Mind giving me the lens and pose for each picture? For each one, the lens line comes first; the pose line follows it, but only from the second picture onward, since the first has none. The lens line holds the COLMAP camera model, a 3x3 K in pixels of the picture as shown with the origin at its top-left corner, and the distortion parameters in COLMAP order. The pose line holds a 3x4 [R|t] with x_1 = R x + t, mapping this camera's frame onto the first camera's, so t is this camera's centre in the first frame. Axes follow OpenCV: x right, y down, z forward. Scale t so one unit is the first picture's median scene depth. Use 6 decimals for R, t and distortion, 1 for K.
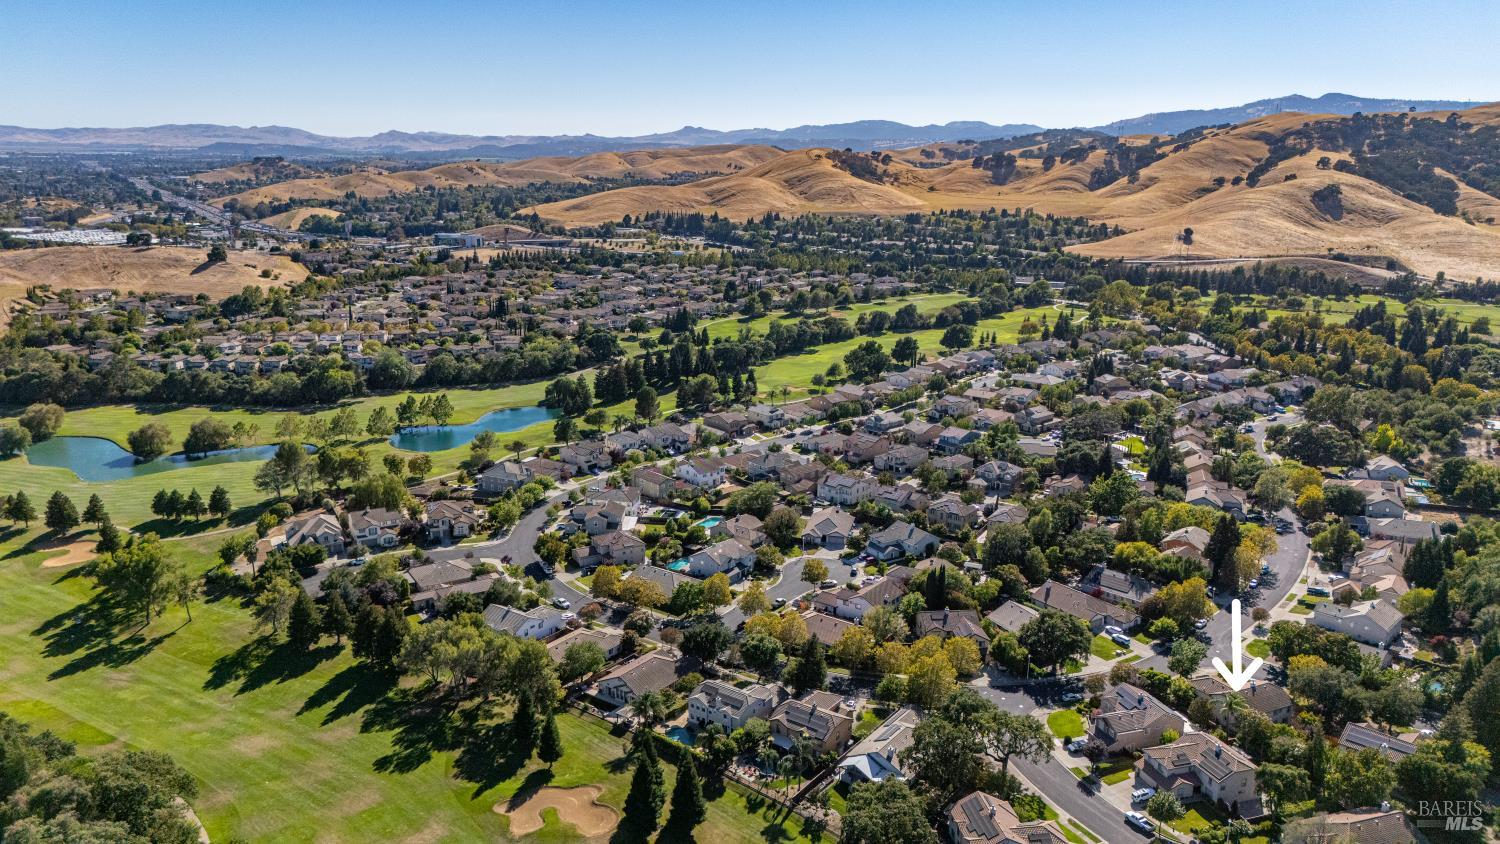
lens RADIAL K [[1100.8, 0, 753.4], [0, 1100.8, 425.3], [0, 0, 1]] dist [0.079897, -0.083359]
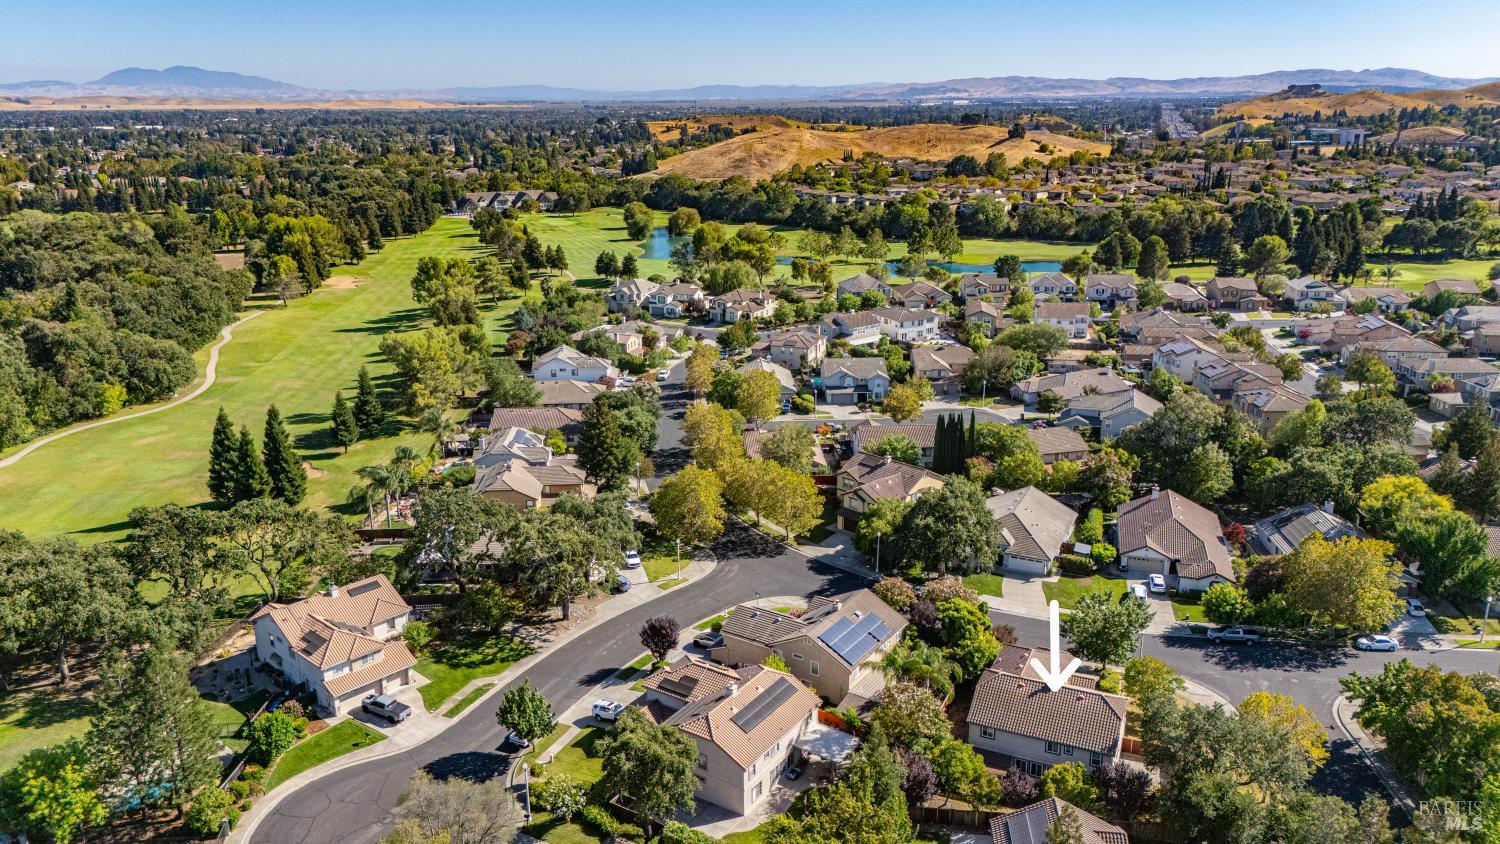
lens RADIAL K [[1100.8, 0, 749.3], [0, 1100.8, 420.9], [0, 0, 1]] dist [0.079897, -0.083359]
pose [[0.617899, 0.209119, -0.757938, 0.104977], [-0.180773, 0.975942, 0.121895, 0.014365], [0.765194, 0.061696, 0.640837, 0.092202]]
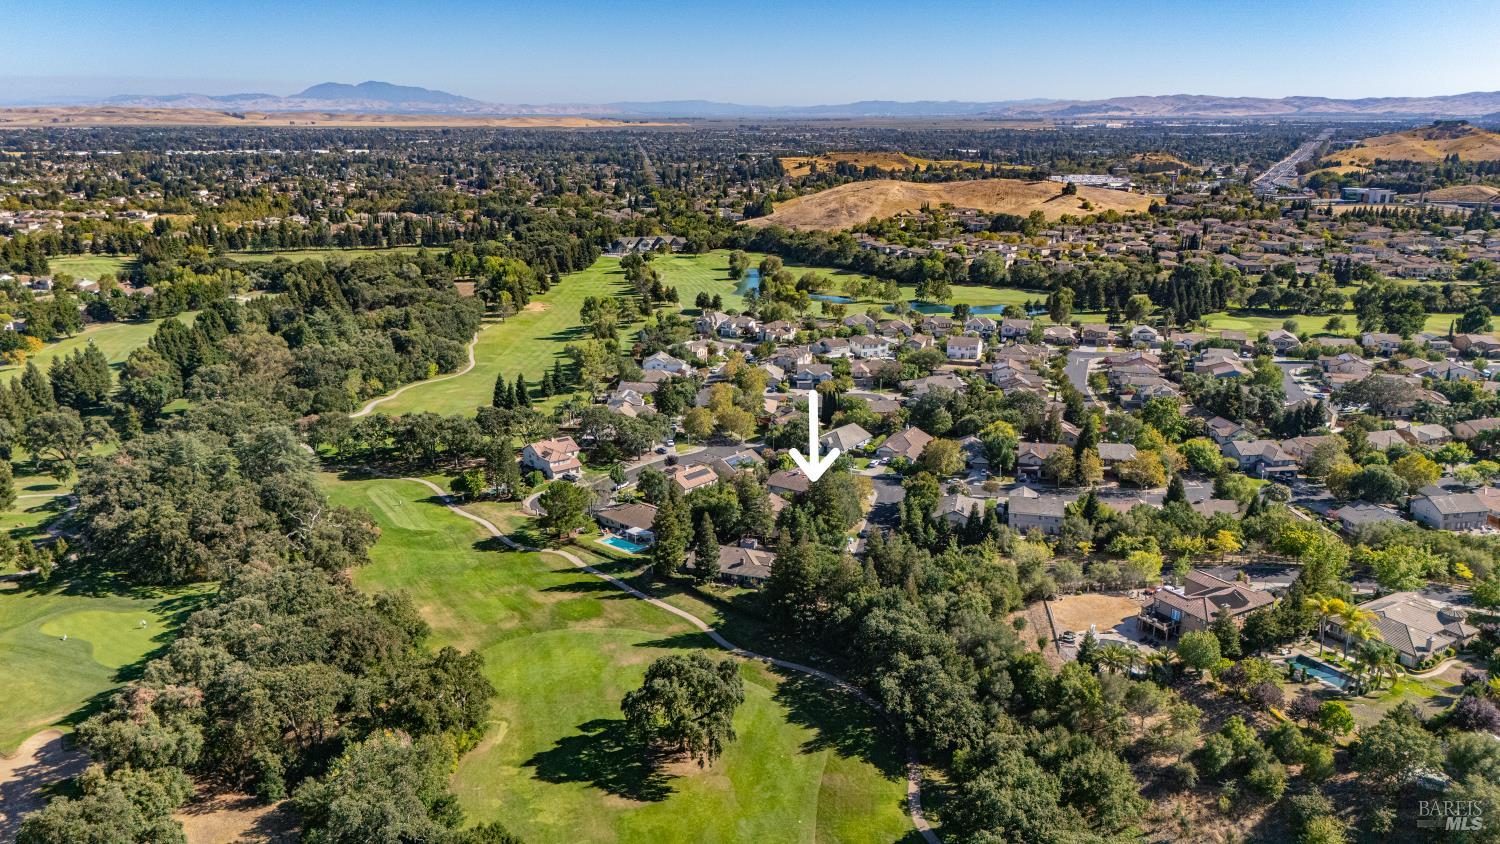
lens RADIAL K [[1100.8, 0, 745.6], [0, 1100.8, 429.2], [0, 0, 1]] dist [0.079897, -0.083359]
pose [[0.501839, 0.231419, -0.833429, 0.225423], [-0.208405, 0.967508, 0.143160, 0.001312], [0.839479, 0.101848, 0.533762, 0.038221]]
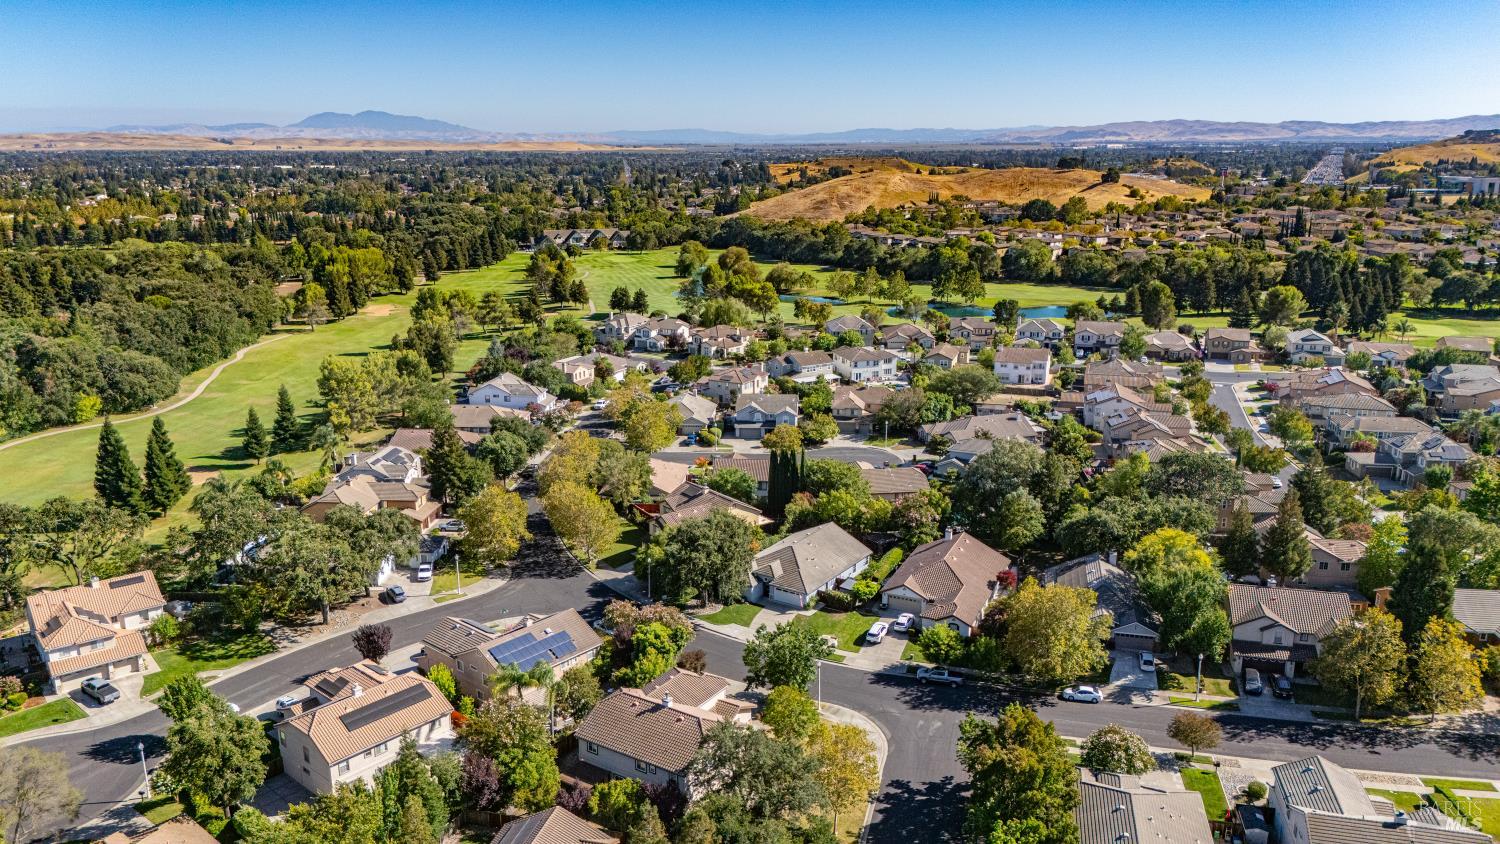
lens RADIAL K [[1100.8, 0, 749.7], [0, 1100.8, 420.7], [0, 0, 1]] dist [0.079897, -0.083359]
pose [[0.506671, 0.203083, -0.837879, 0.126316], [-0.204887, 0.972381, 0.111787, 0.008540], [0.837440, 0.115031, 0.534286, 0.116509]]
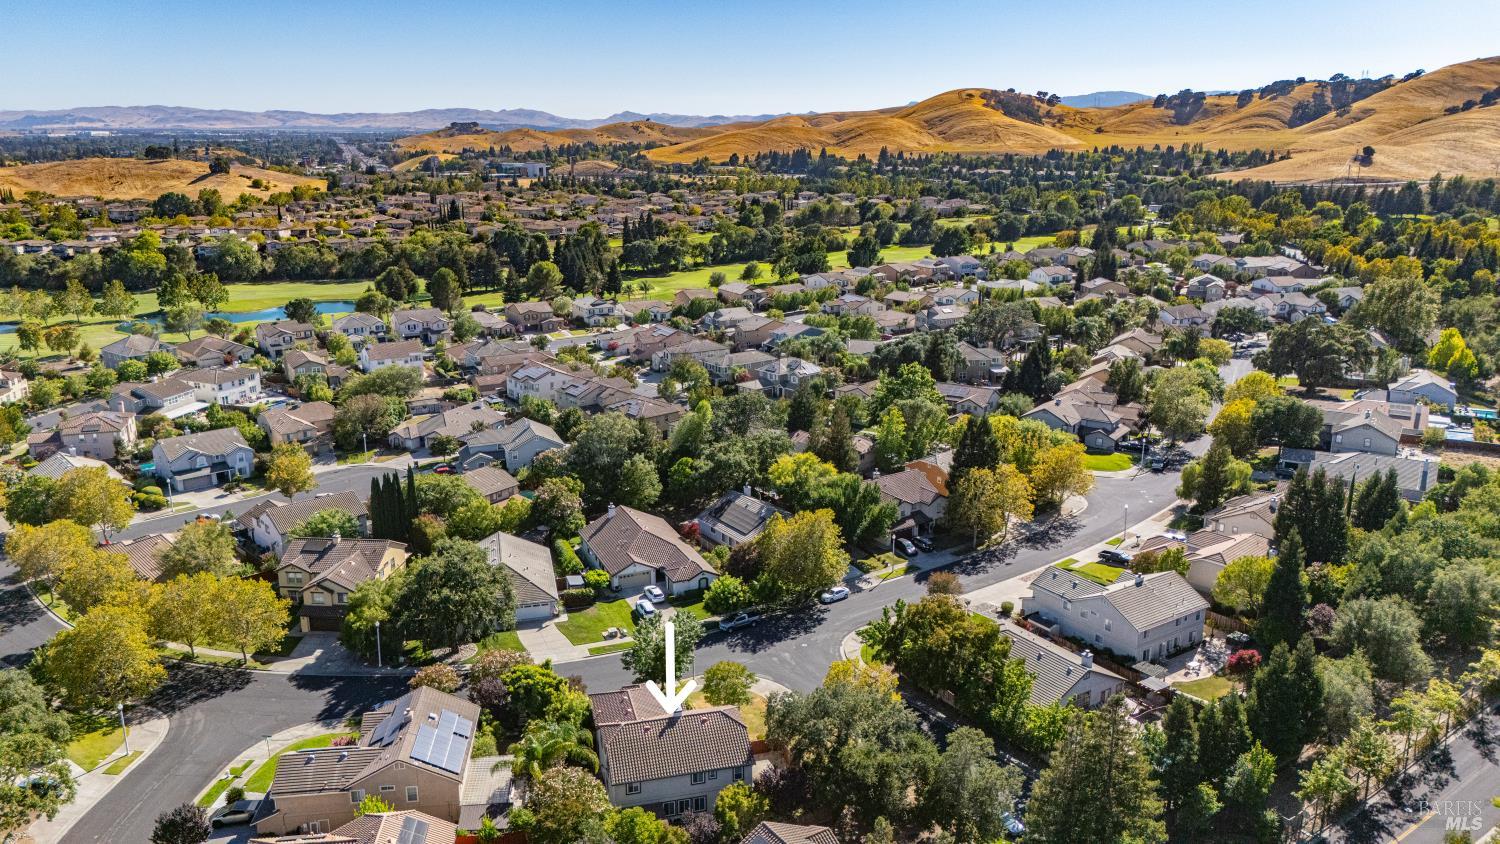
lens RADIAL K [[1100.8, 0, 752.7], [0, 1100.8, 418.6], [0, 0, 1]] dist [0.079897, -0.083359]
pose [[0.978861, 0.043493, -0.199847, 0.085496], [-0.041577, 0.999040, 0.013775, 0.015667], [0.200255, -0.005174, 0.979730, 0.085458]]
